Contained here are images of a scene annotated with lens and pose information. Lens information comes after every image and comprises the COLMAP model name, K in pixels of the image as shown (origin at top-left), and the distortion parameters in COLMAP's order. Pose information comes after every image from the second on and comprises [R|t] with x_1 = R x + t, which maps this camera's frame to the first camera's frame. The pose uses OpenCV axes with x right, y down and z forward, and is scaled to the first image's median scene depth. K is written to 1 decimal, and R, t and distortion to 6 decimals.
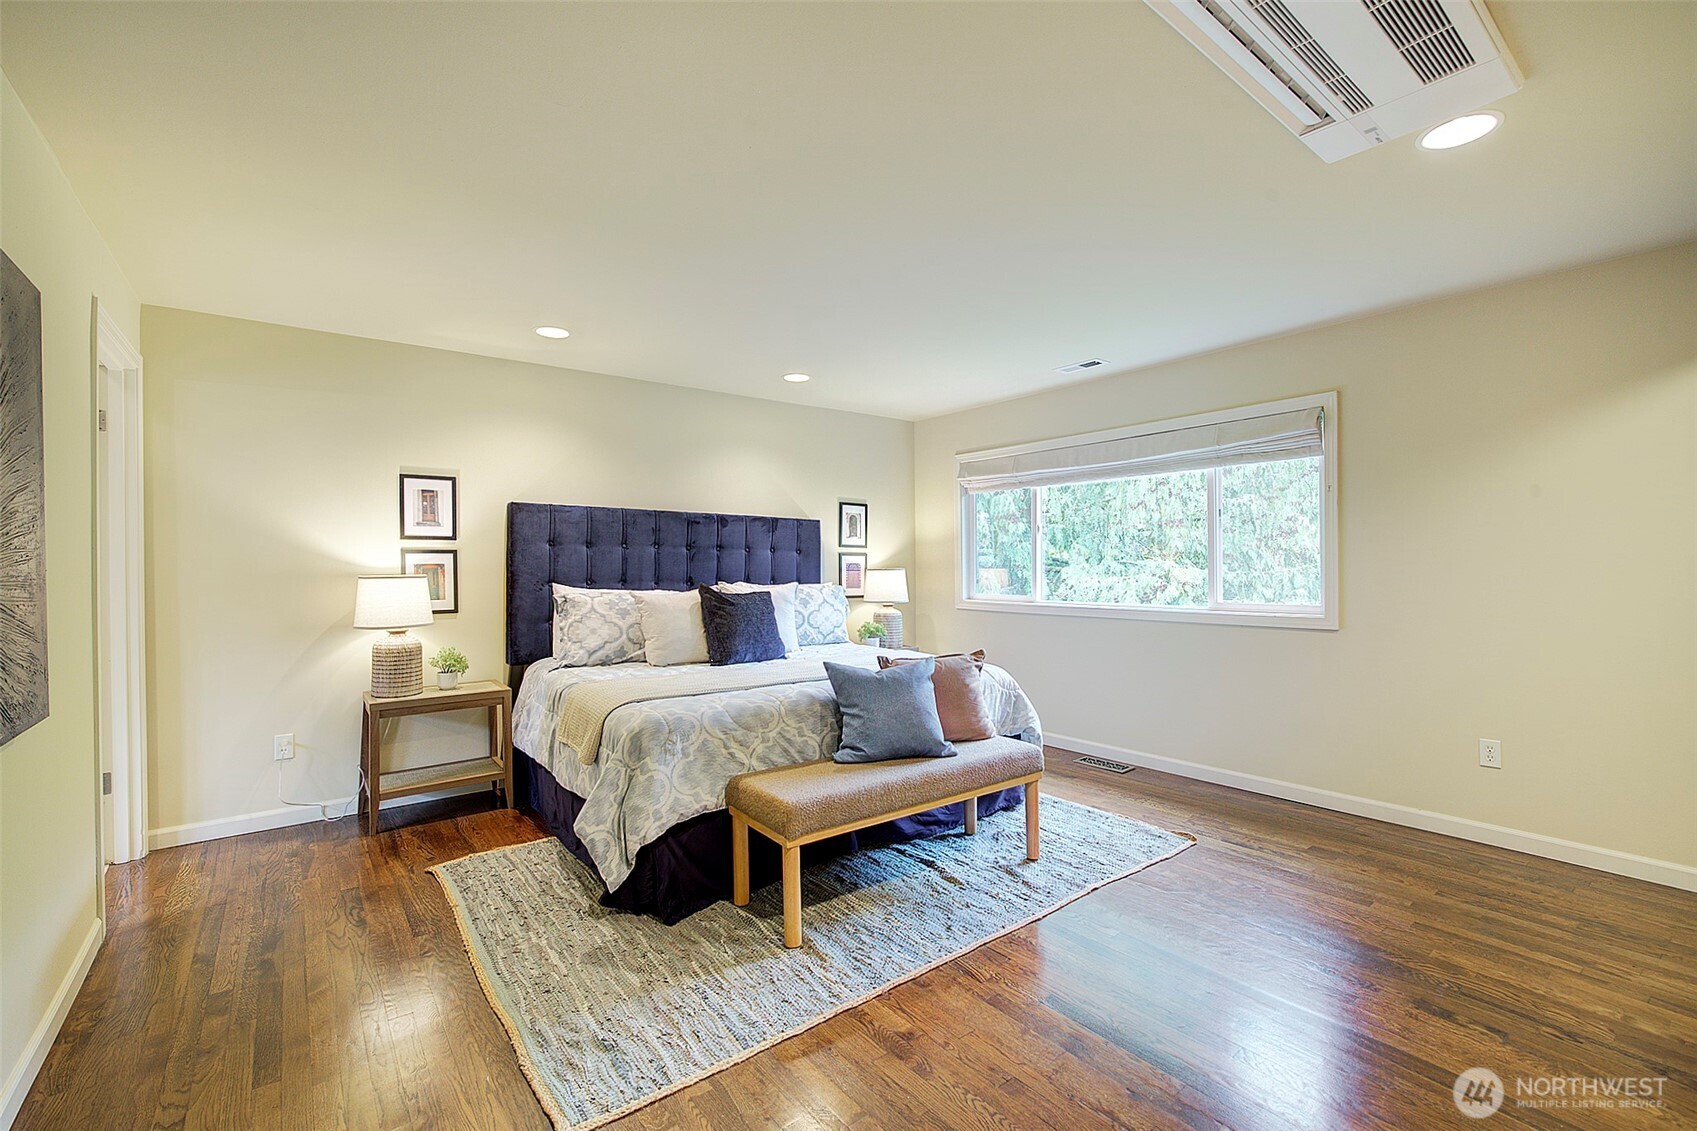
lens RADIAL K [[731.3, 0, 846.1], [0, 731.3, 564.7], [0, 0, 1]] dist [-0.004530, 0.000056]
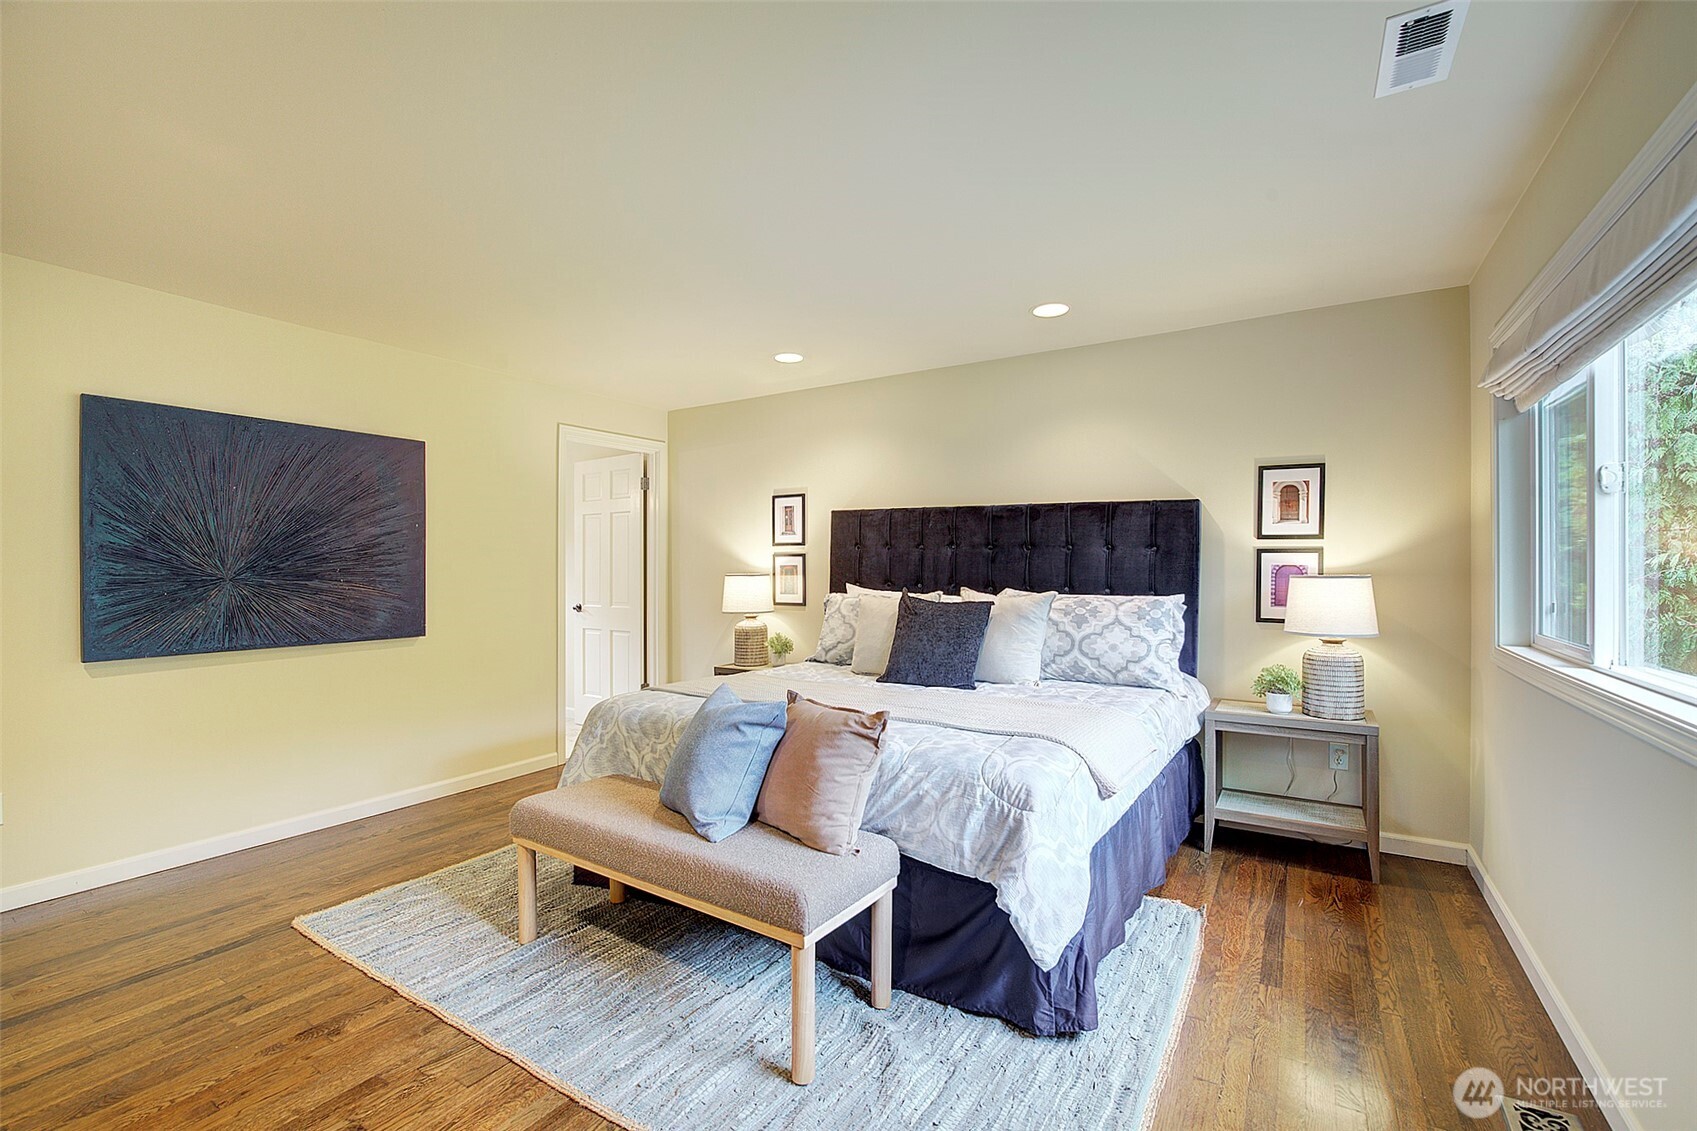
lens RADIAL K [[731.3, 0, 843.2], [0, 731.3, 566.4], [0, 0, 1]] dist [-0.004530, 0.000056]
pose [[0.341341, -0.000461, -0.939939, 0.545356], [-0.006526, 0.999975, -0.002860, 0.003180], [0.939917, 0.007110, 0.341329, 0.567974]]
